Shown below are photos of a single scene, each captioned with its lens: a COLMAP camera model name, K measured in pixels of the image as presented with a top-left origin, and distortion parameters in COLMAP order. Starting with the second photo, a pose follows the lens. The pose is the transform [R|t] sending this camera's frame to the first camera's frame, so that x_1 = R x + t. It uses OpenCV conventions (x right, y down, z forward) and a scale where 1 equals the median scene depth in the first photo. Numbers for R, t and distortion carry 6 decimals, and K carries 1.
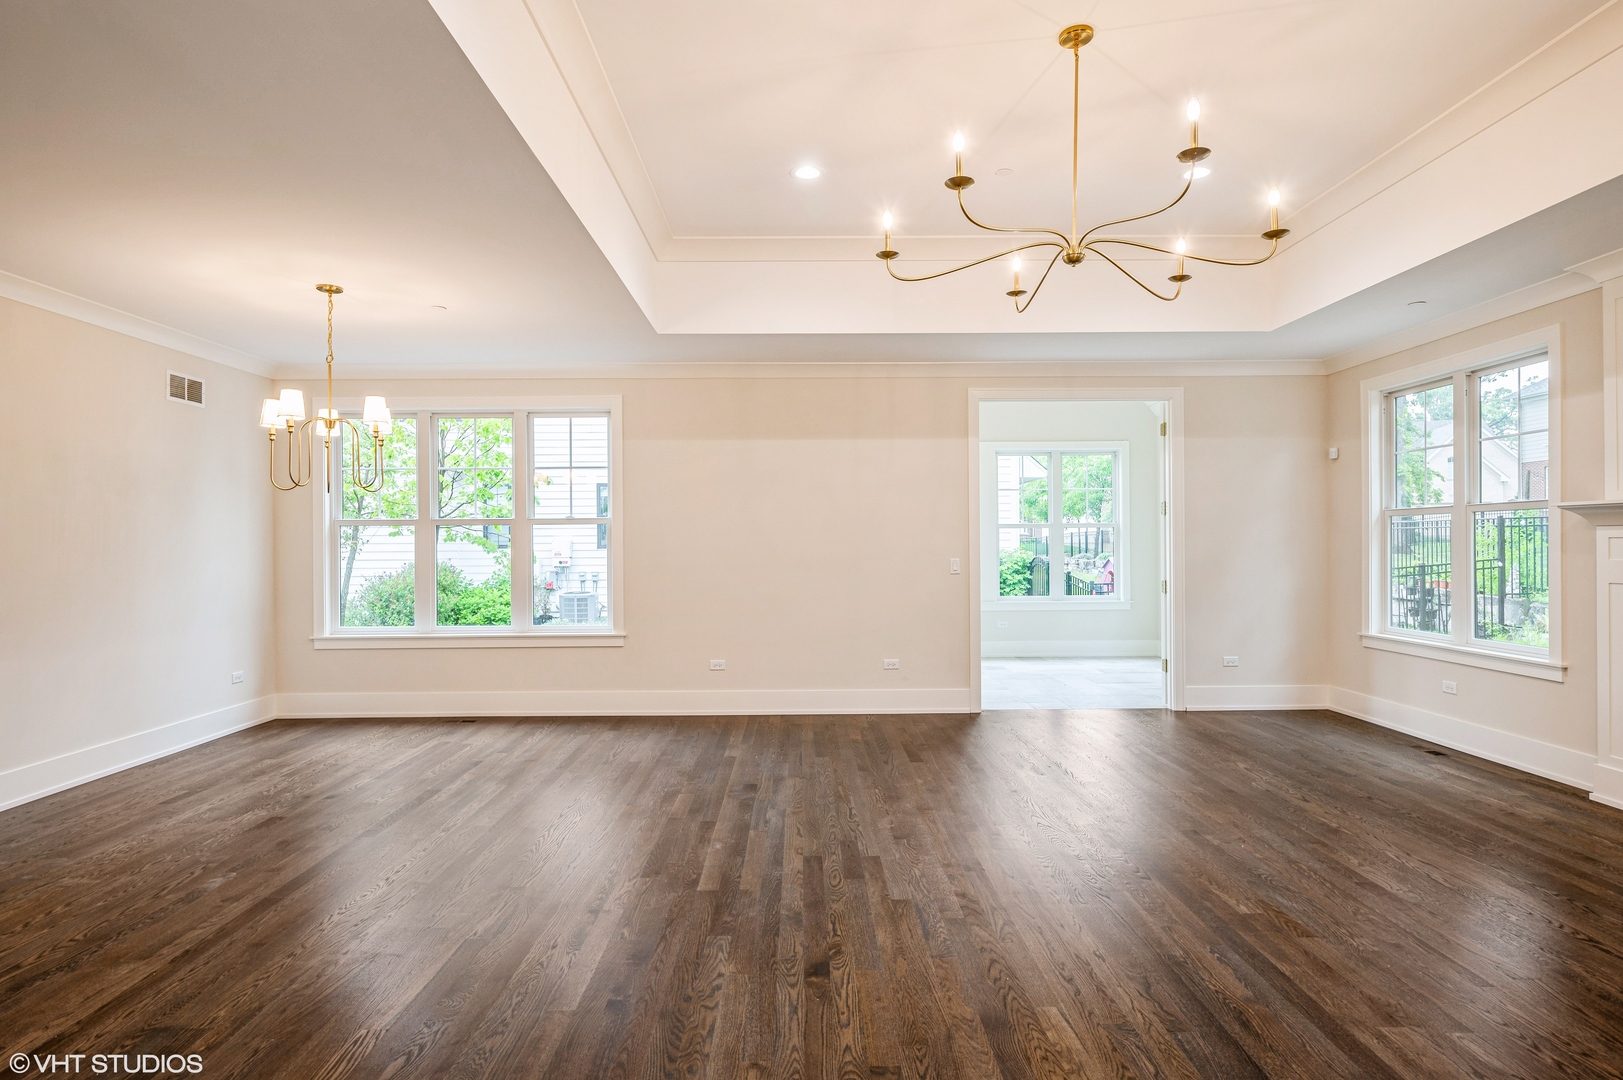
lens RADIAL K [[843.1, 0, 807.4], [0, 843.1, 543.2], [0, 0, 1]] dist [0.002239, -0.001201]
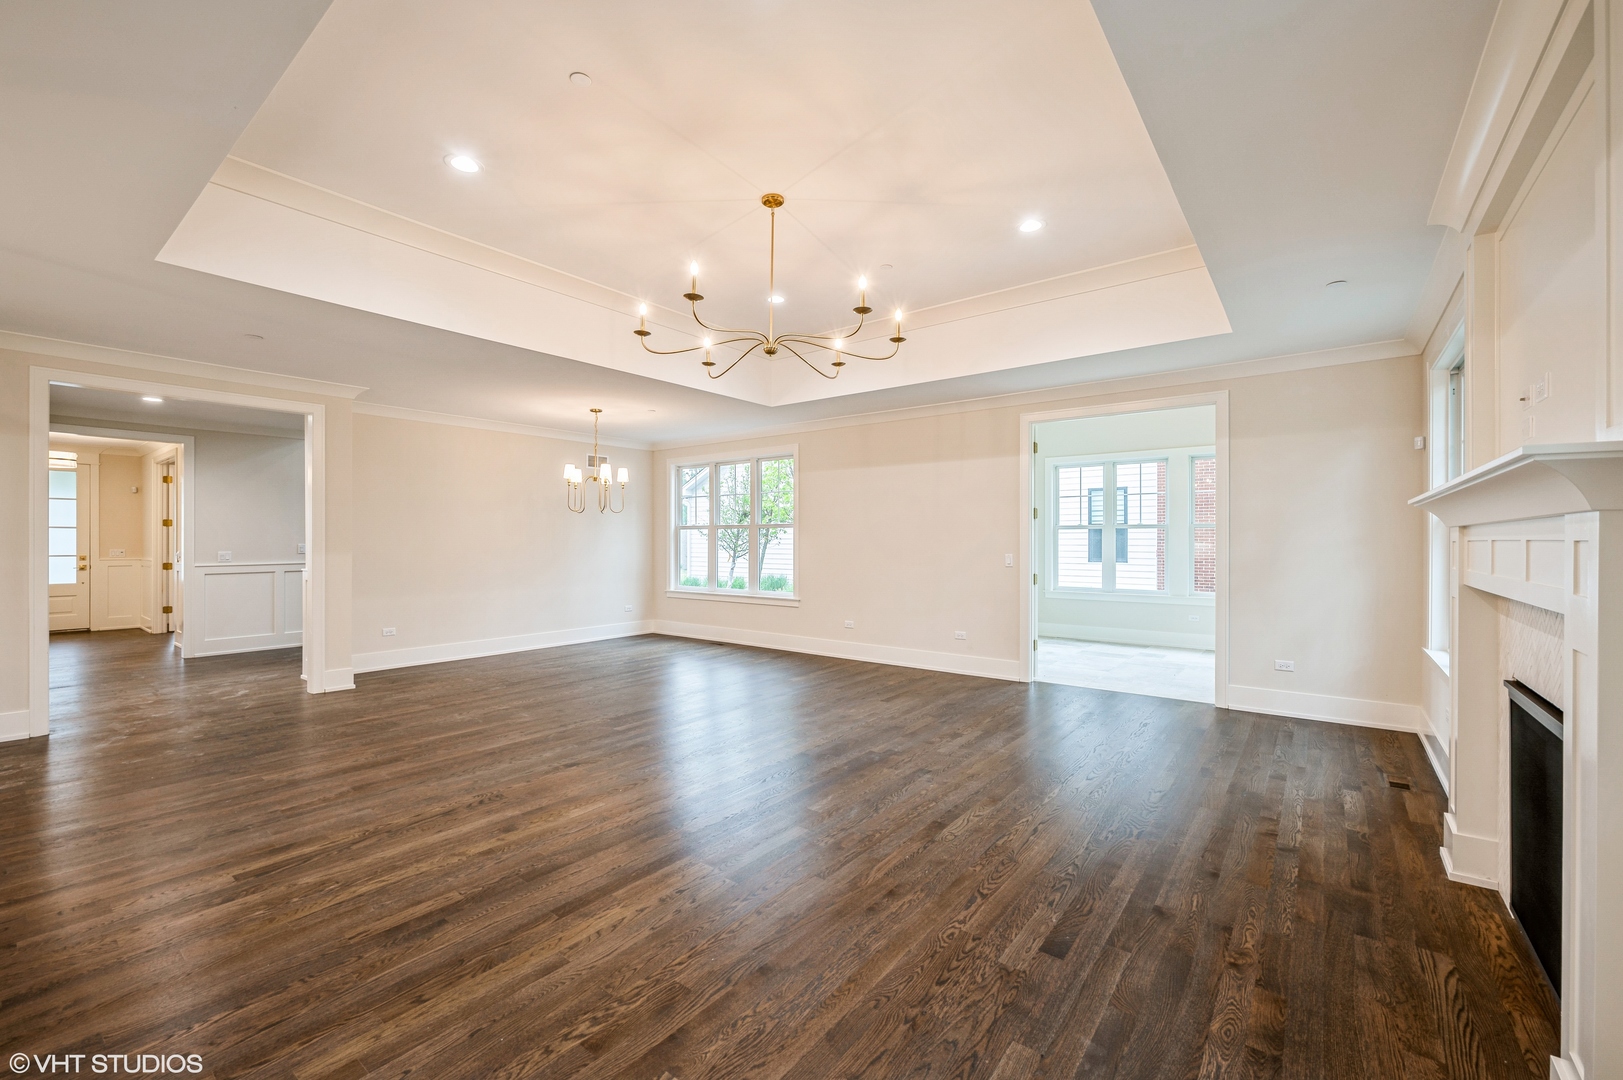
lens RADIAL K [[663.8, 0, 802.9], [0, 663.8, 541.9], [0, 0, 1]] dist [-0.010806, 0.000636]
pose [[0.783172, 0.008538, -0.621746, 0.581408], [-0.004202, 0.999956, 0.008438, -0.007424], [0.621791, -0.003996, 0.783173, 0.063915]]
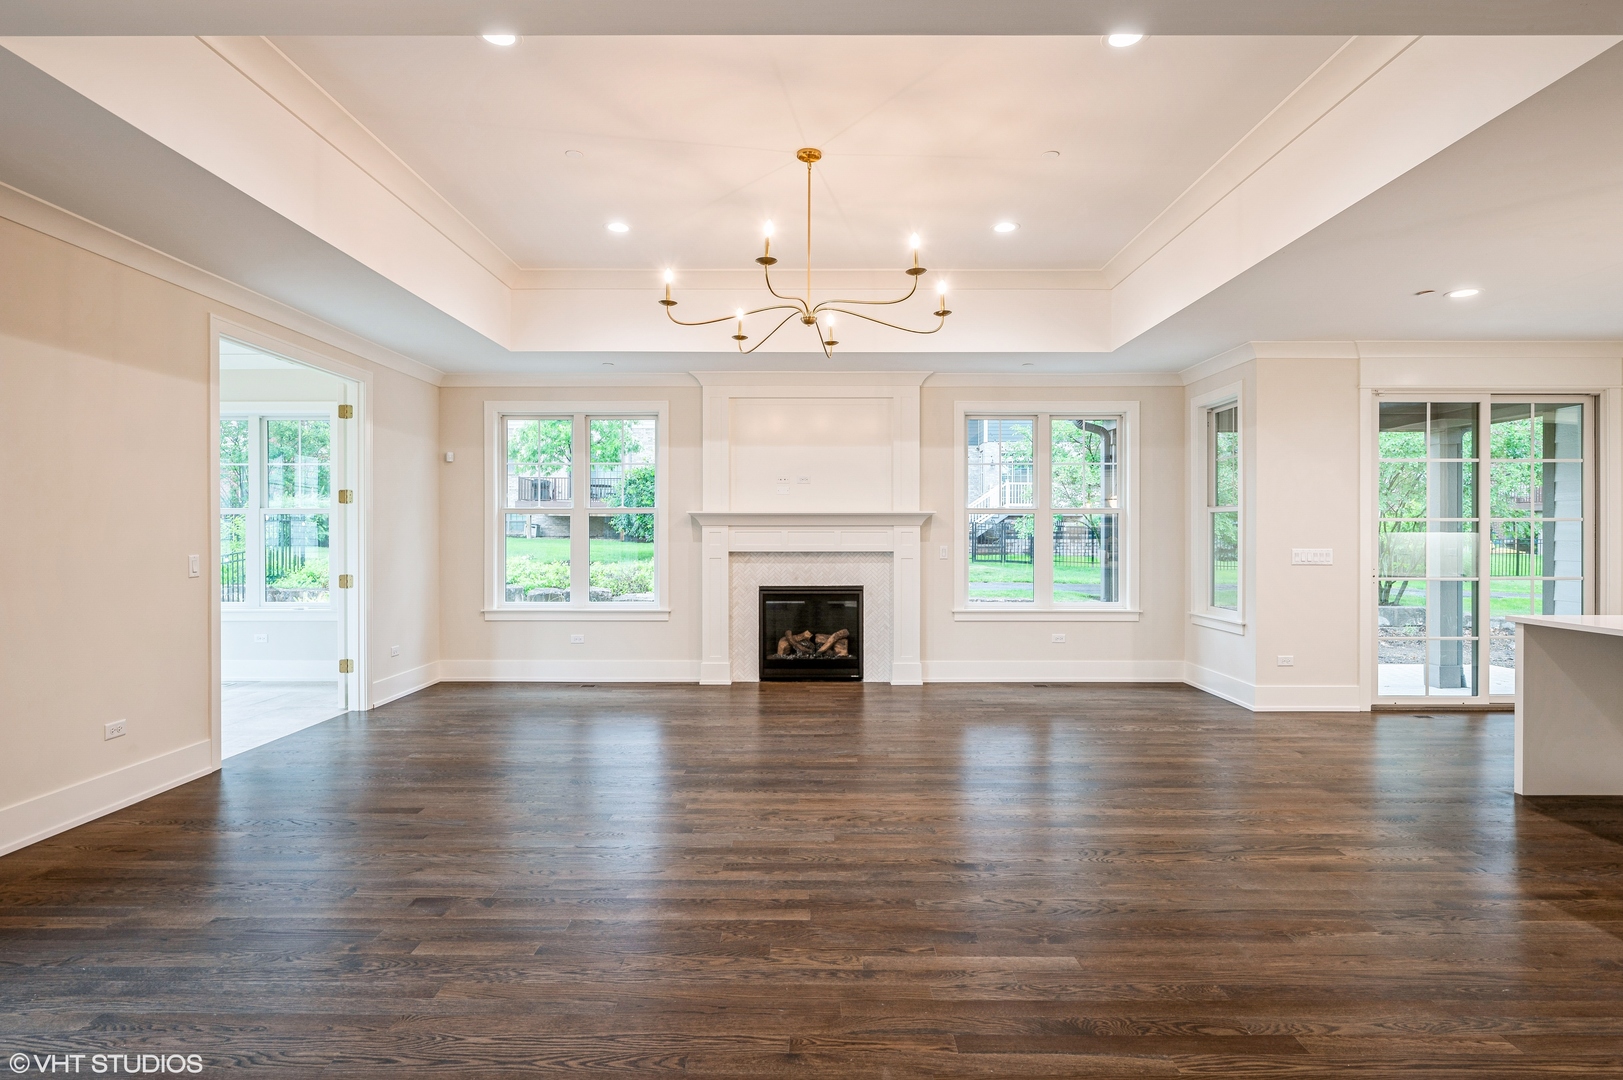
lens RADIAL K [[843.1, 0, 801.5], [0, 843.1, 533.5], [0, 0, 1]] dist [0.002239, -0.001201]
pose [[0.013115, 0.003177, 0.999909, -0.552111], [-0.005803, 0.999978, -0.003101, -0.000360], [-0.999897, -0.005762, 0.013133, 0.531111]]
